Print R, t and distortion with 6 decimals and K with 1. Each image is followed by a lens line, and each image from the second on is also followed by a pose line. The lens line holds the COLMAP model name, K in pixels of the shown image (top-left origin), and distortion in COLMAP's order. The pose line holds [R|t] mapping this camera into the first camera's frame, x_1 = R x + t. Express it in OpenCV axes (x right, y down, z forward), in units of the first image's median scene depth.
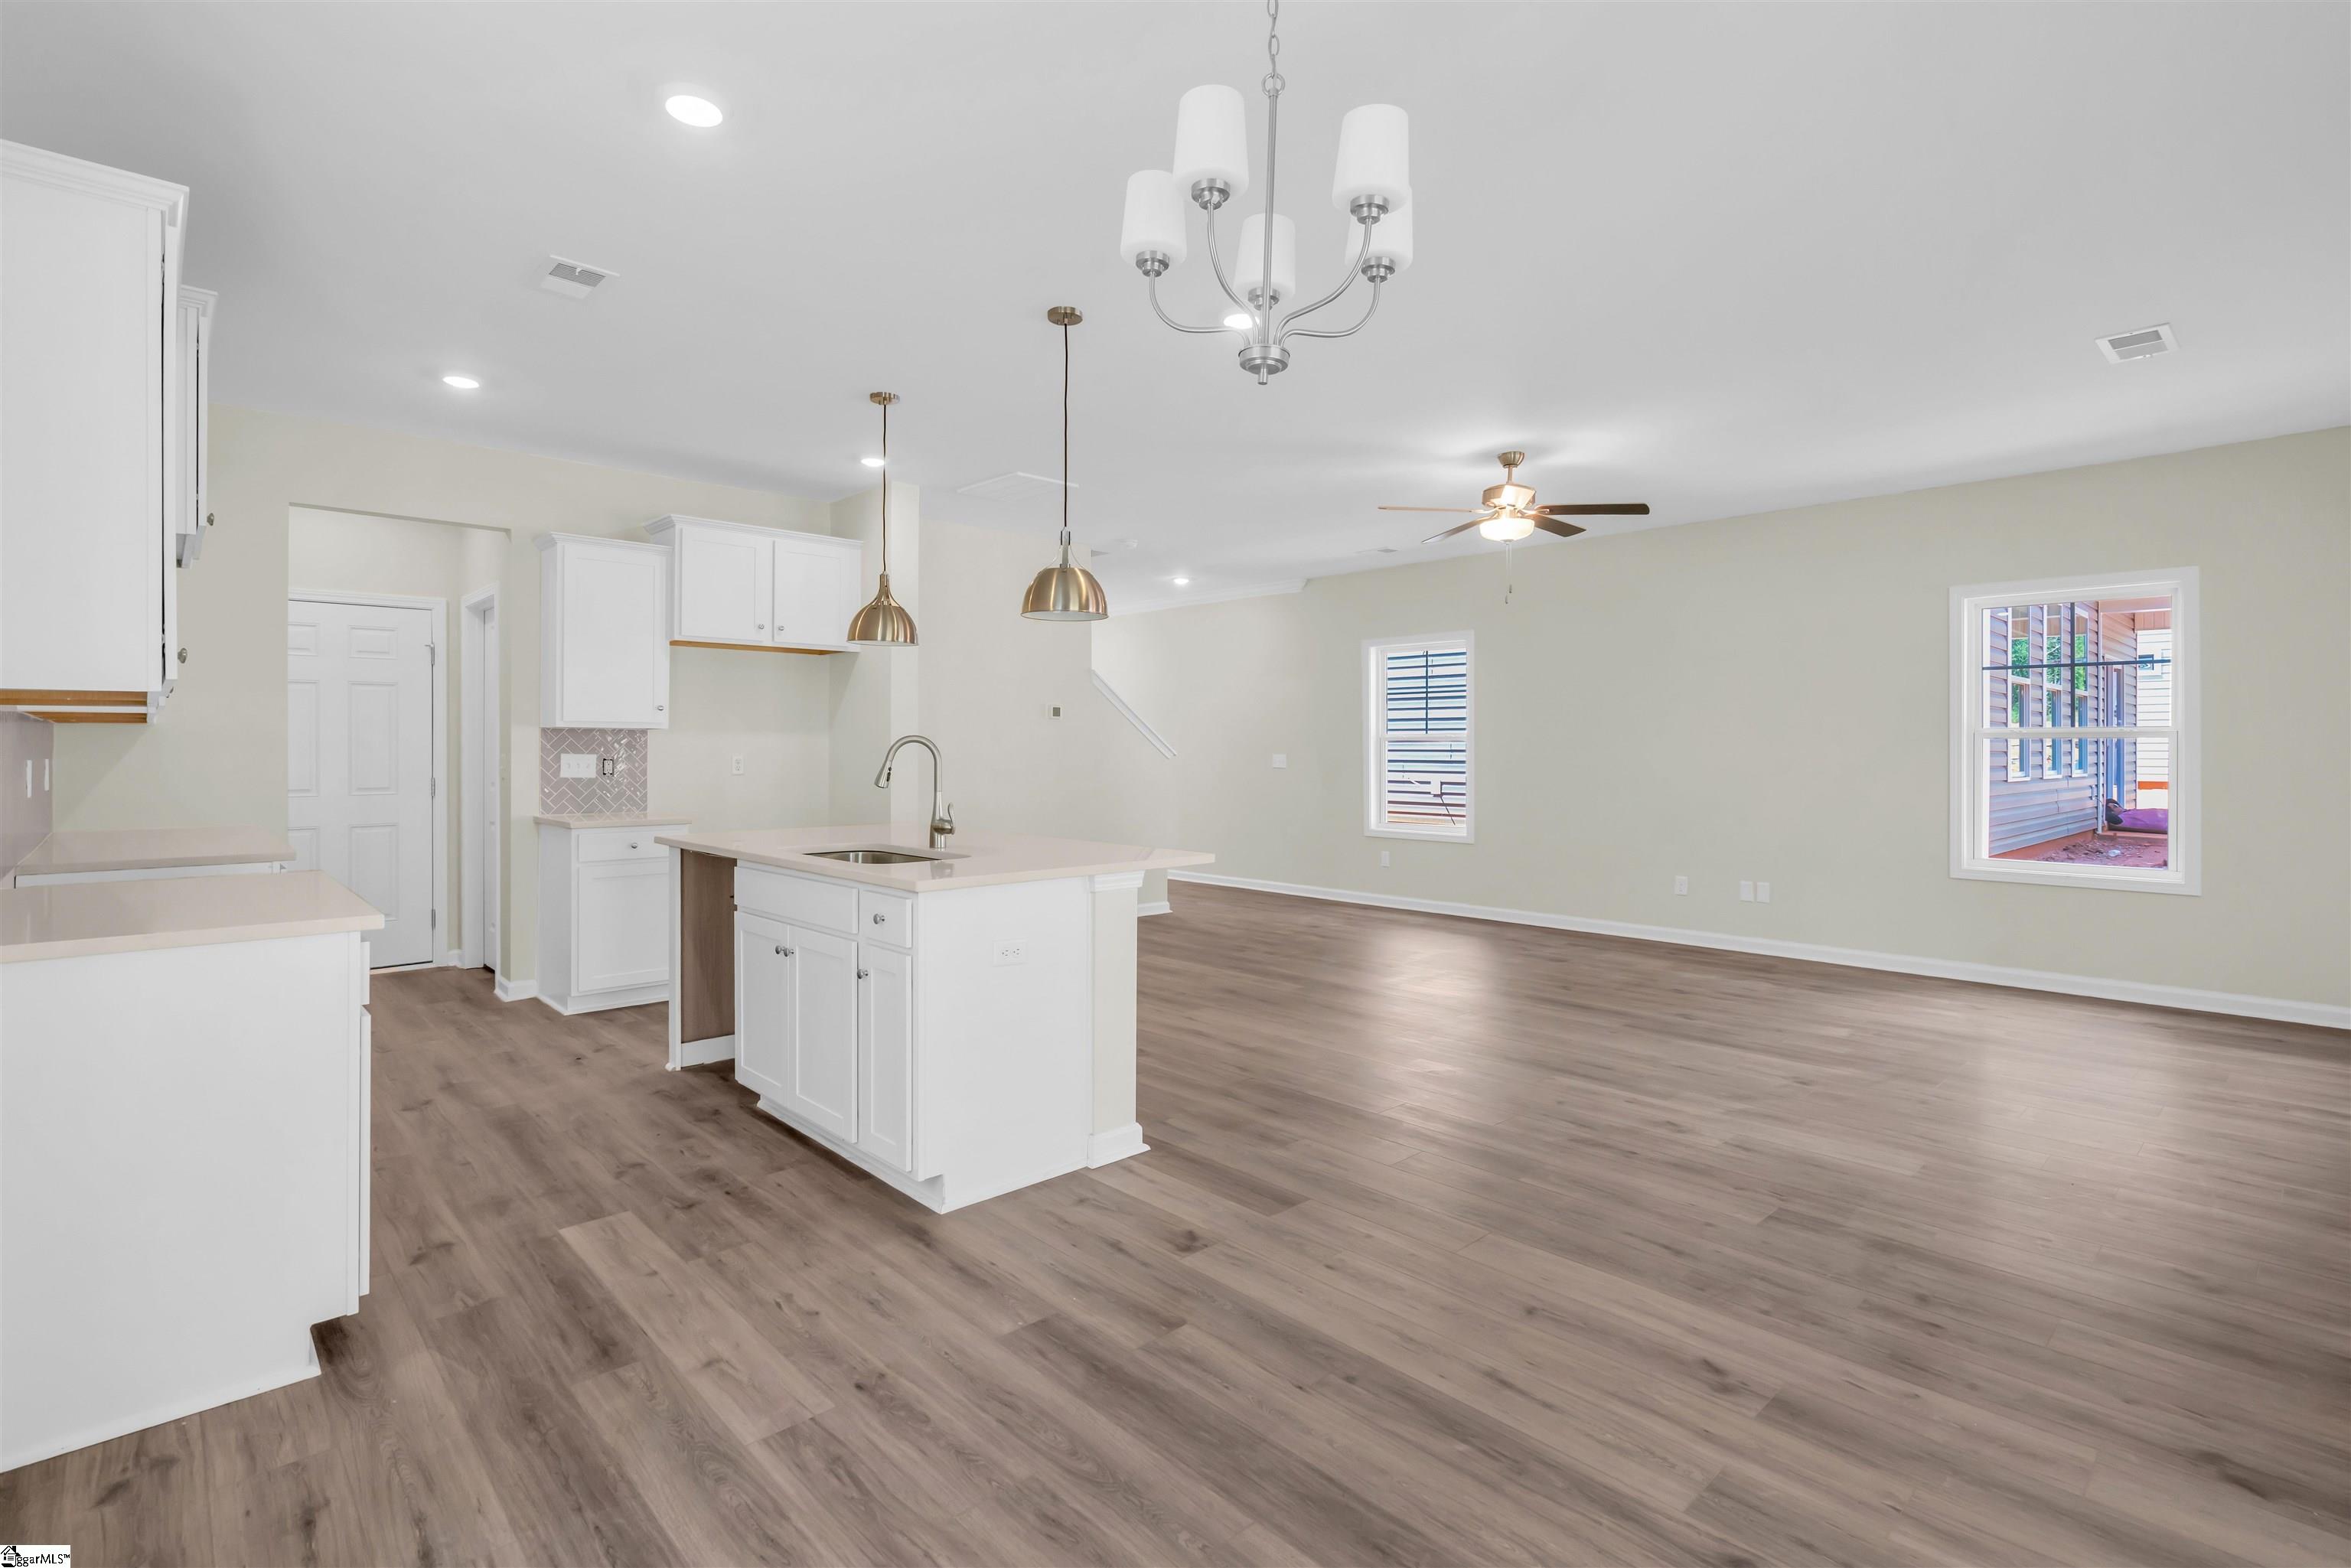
lens RADIAL K [[1079.0, 0, 1169.9], [0, 1079.0, 733.3], [0, 0, 1]] dist [-0.001338, 0.002450]
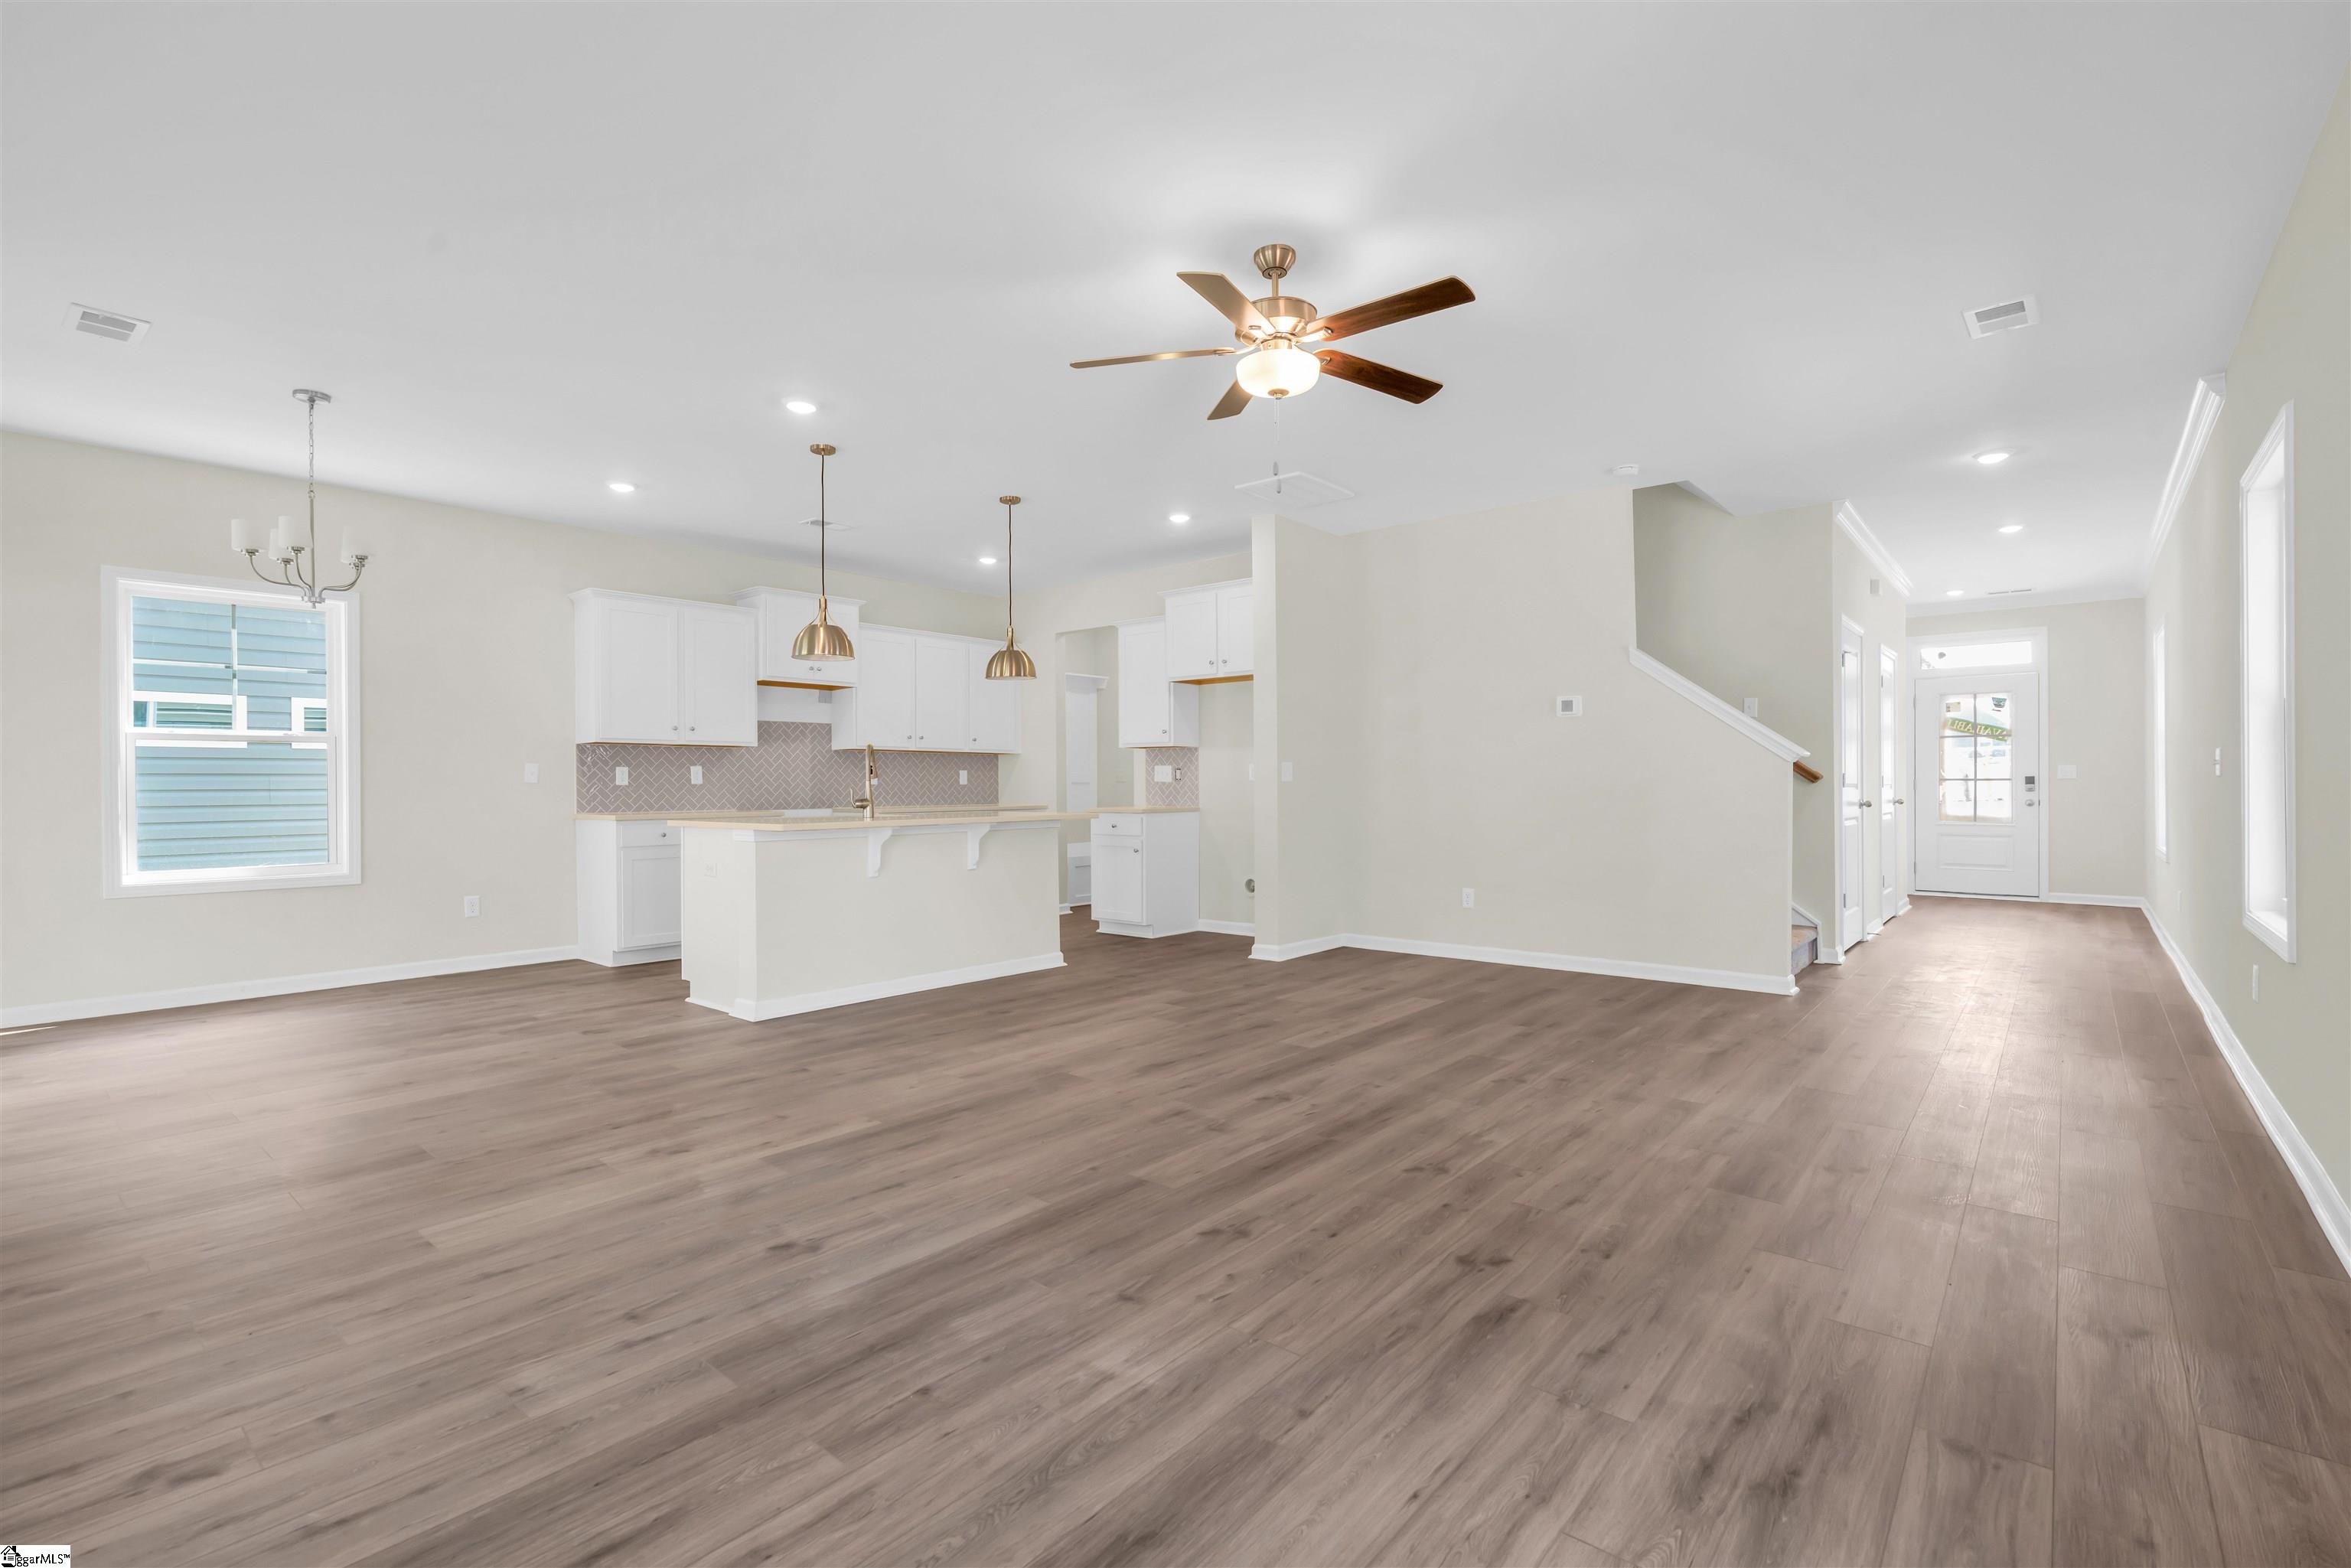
lens RADIAL K [[1079.0, 0, 1186.6], [0, 1079.0, 788.6], [0, 0, 1]] dist [-0.001338, 0.002450]
pose [[0.120148, -0.000377, -0.992756, 0.858403], [0.019511, 0.999808, 0.001981, 0.045595], [0.992564, -0.019608, 0.120132, 0.810853]]
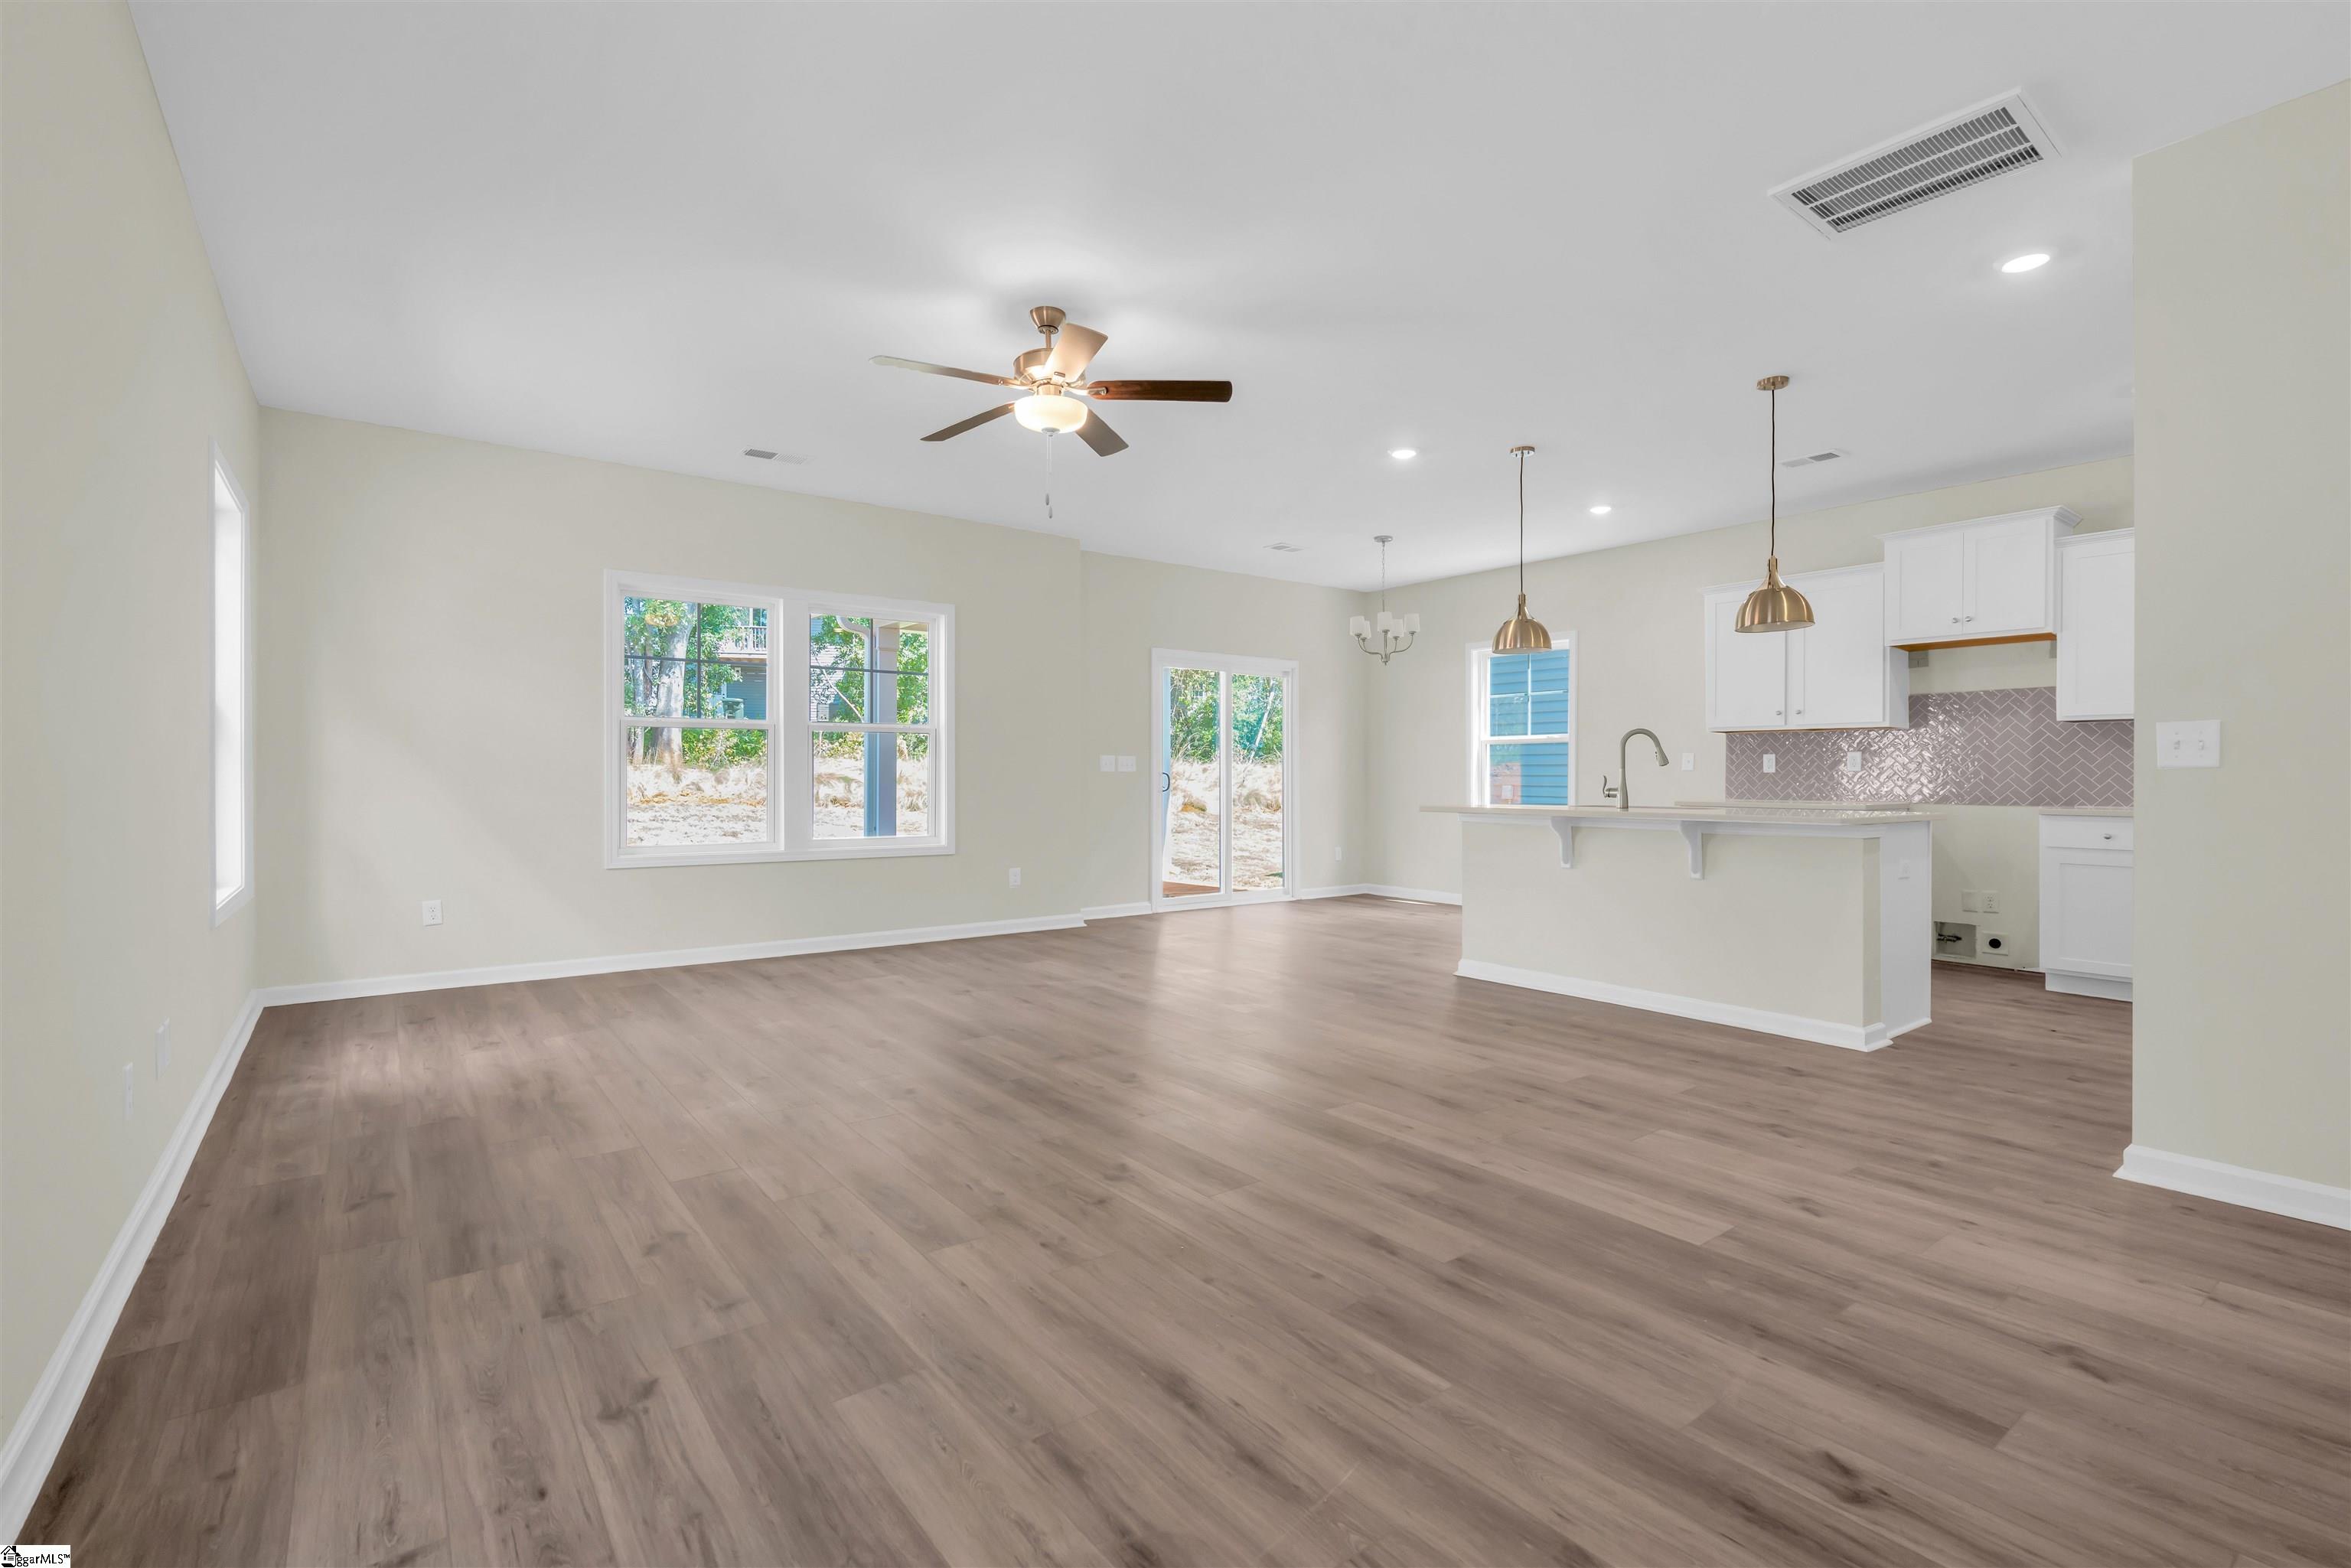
lens RADIAL K [[1079.0, 0, 1162.9], [0, 1079.0, 772.9], [0, 0, 1]] dist [-0.001338, 0.002450]
pose [[-0.993732, -0.007565, 0.111530, 0.142474], [-0.009339, 0.999838, -0.015385, 0.056922], [-0.111396, -0.016330, -0.993642, 1.580638]]
